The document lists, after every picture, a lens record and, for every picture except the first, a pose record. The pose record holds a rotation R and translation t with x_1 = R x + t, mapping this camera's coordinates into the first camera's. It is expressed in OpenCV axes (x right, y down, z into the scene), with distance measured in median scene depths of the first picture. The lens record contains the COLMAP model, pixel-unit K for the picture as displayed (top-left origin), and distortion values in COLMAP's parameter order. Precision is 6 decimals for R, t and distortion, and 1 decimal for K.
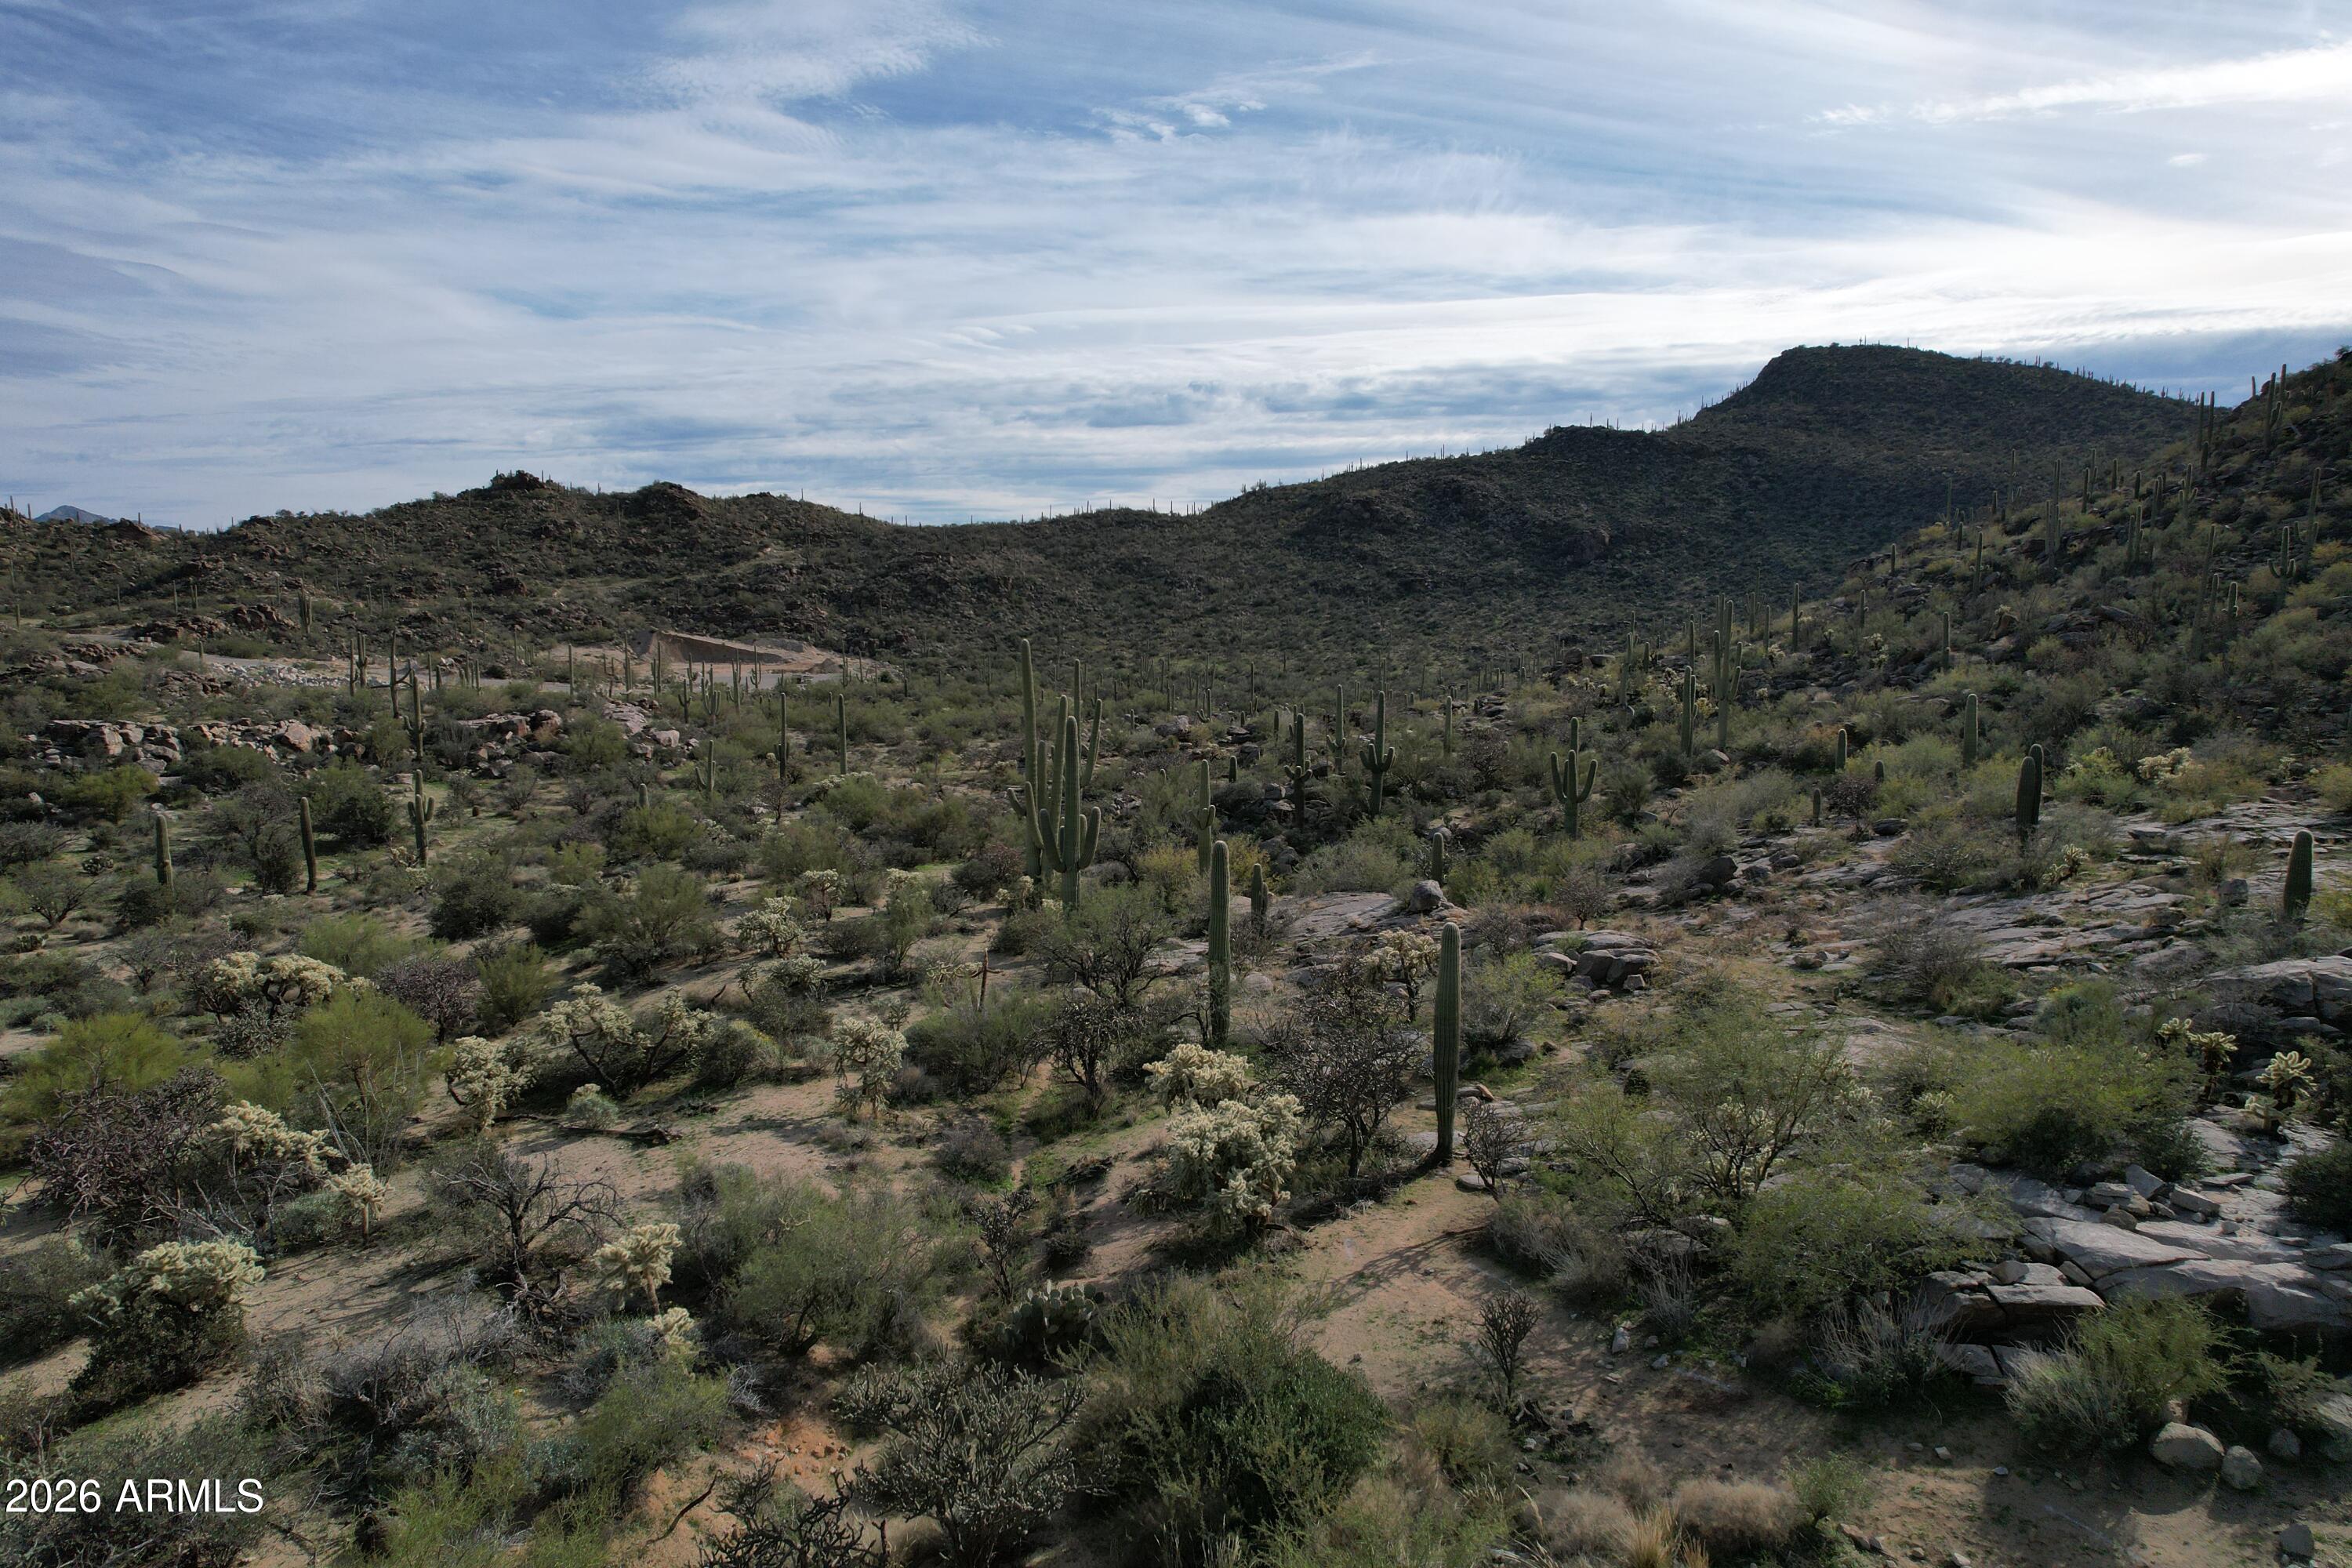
lens RADIAL K [[1498.8, 0, 1168.4], [0, 1498.8, 784.8], [0, 0, 1]] dist [-0.078299, 0.069013]
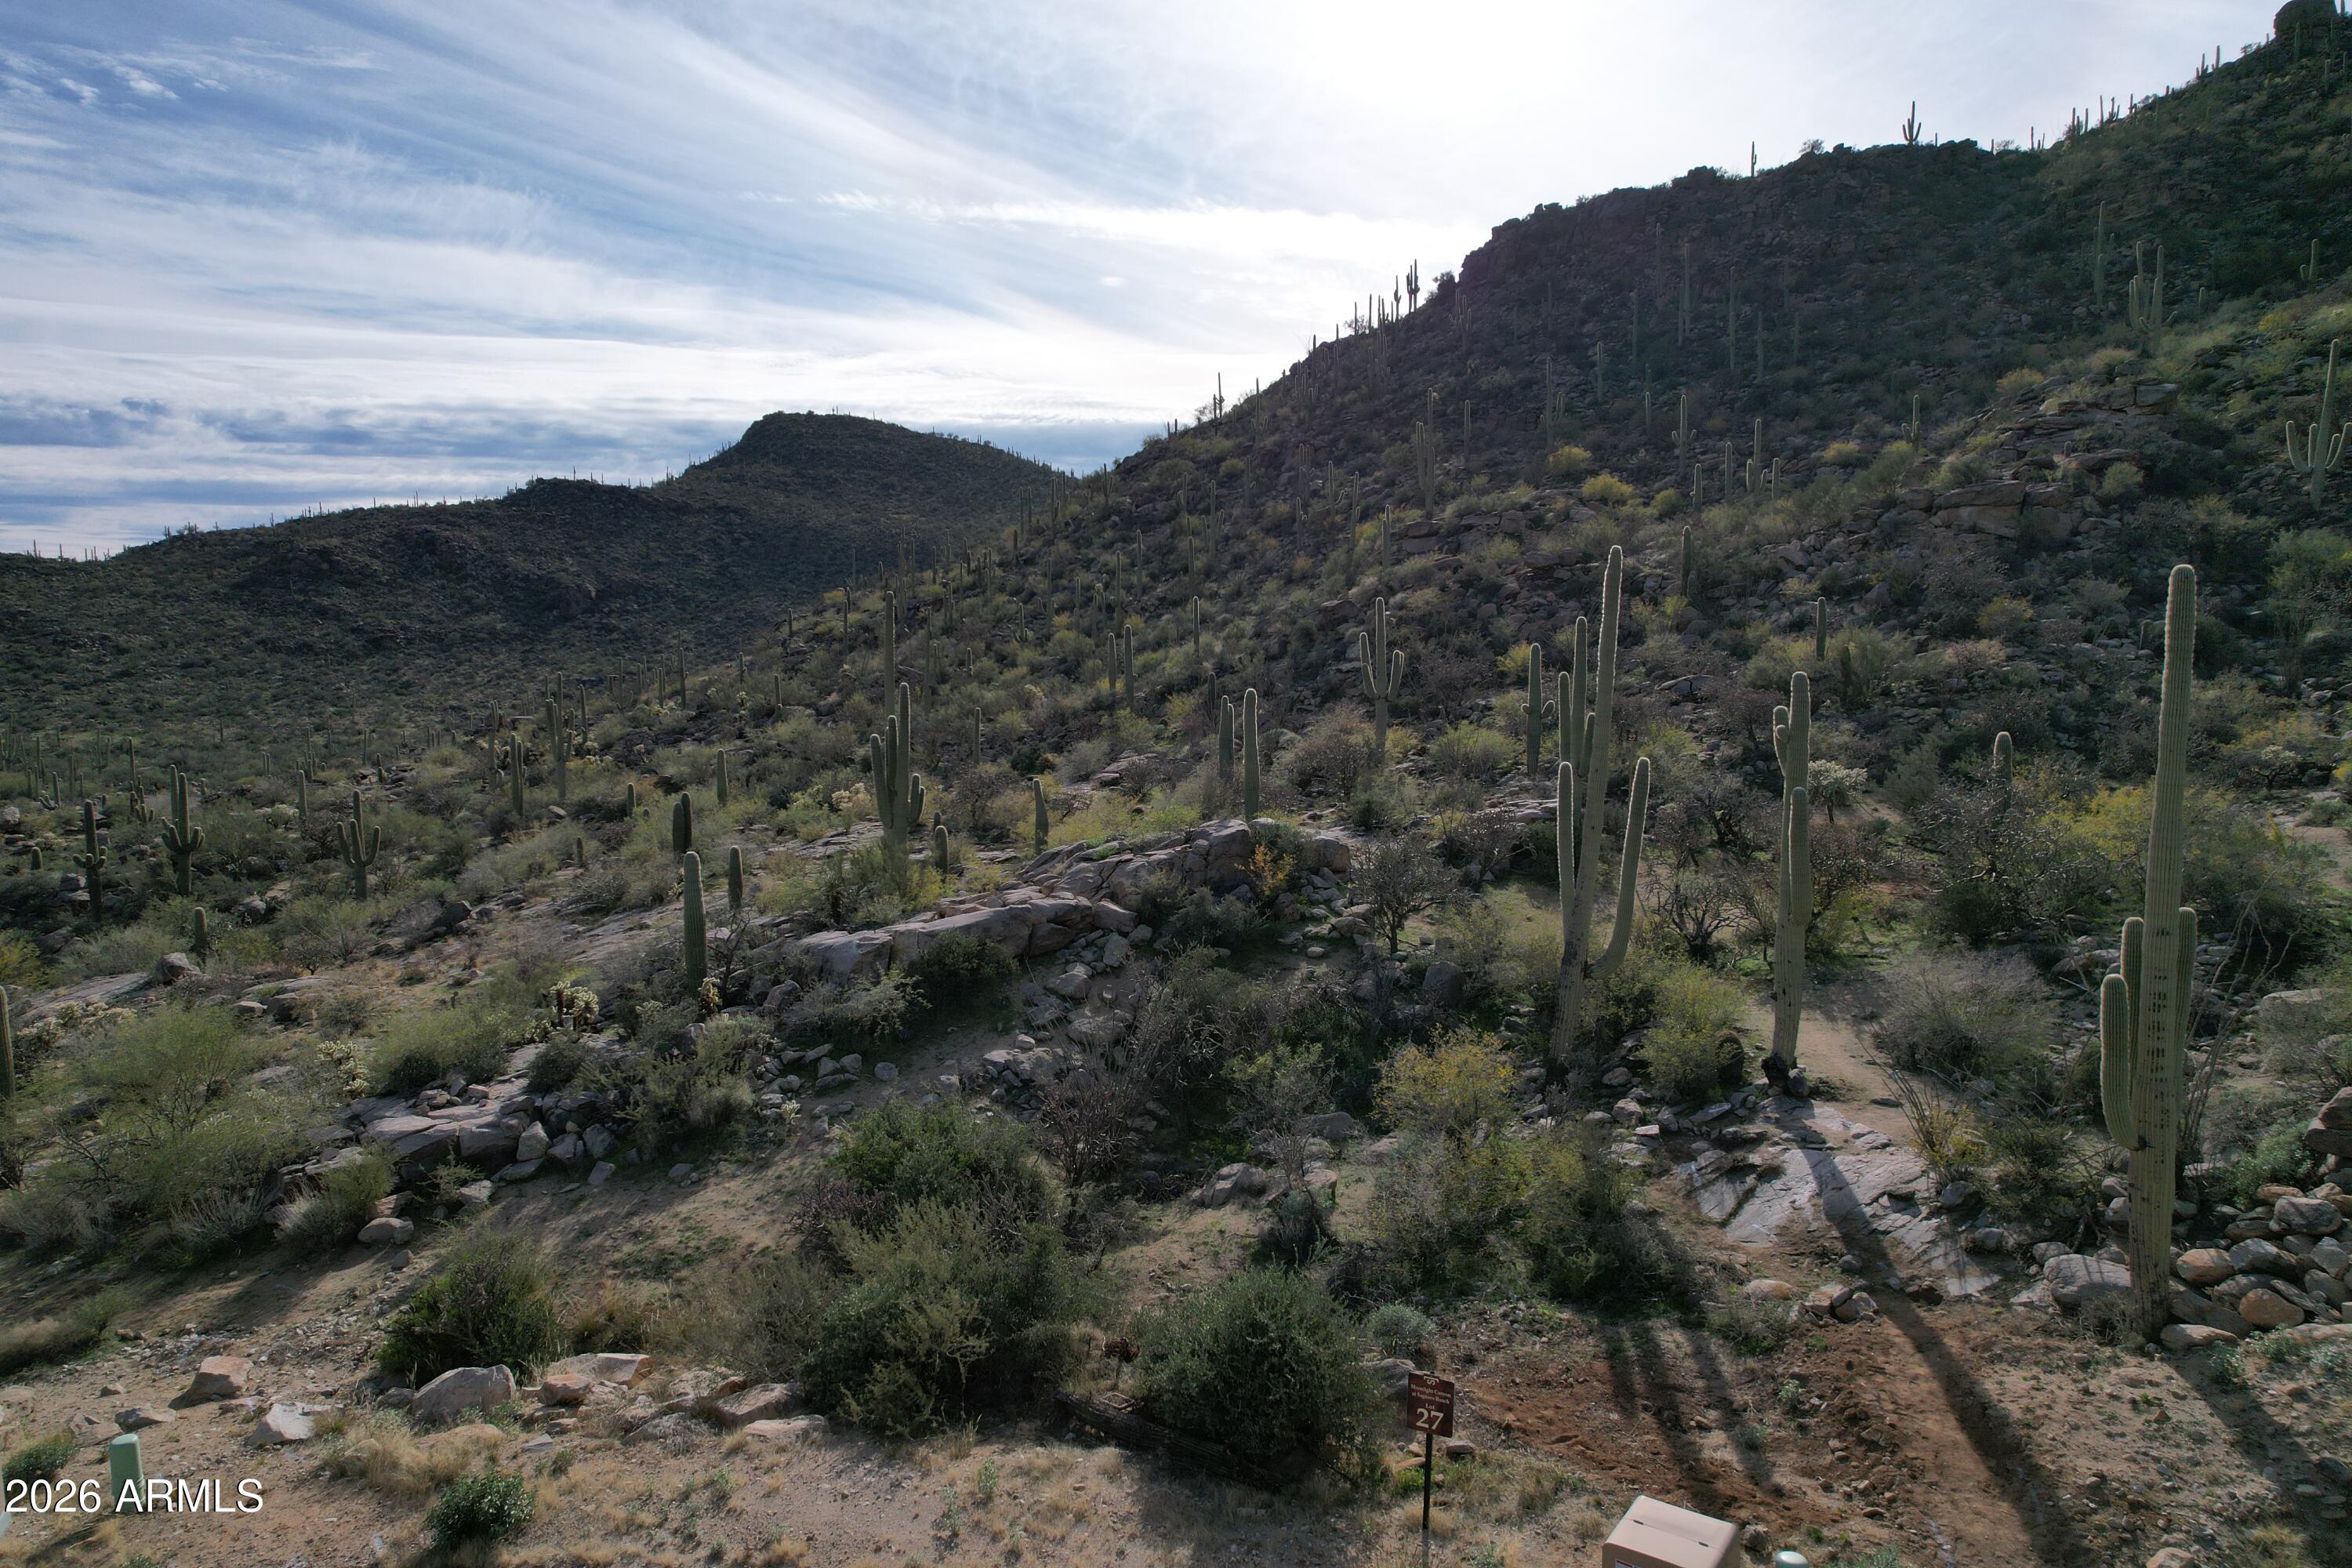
lens RADIAL K [[1498.8, 0, 1170.0], [0, 1498.8, 784.8], [0, 0, 1]] dist [-0.078299, 0.069013]
pose [[0.807390, -0.061818, 0.586770, 0.051124], [0.080782, 0.996713, -0.006149, 0.002761], [-0.584461, 0.052365, 0.809730, -0.100842]]
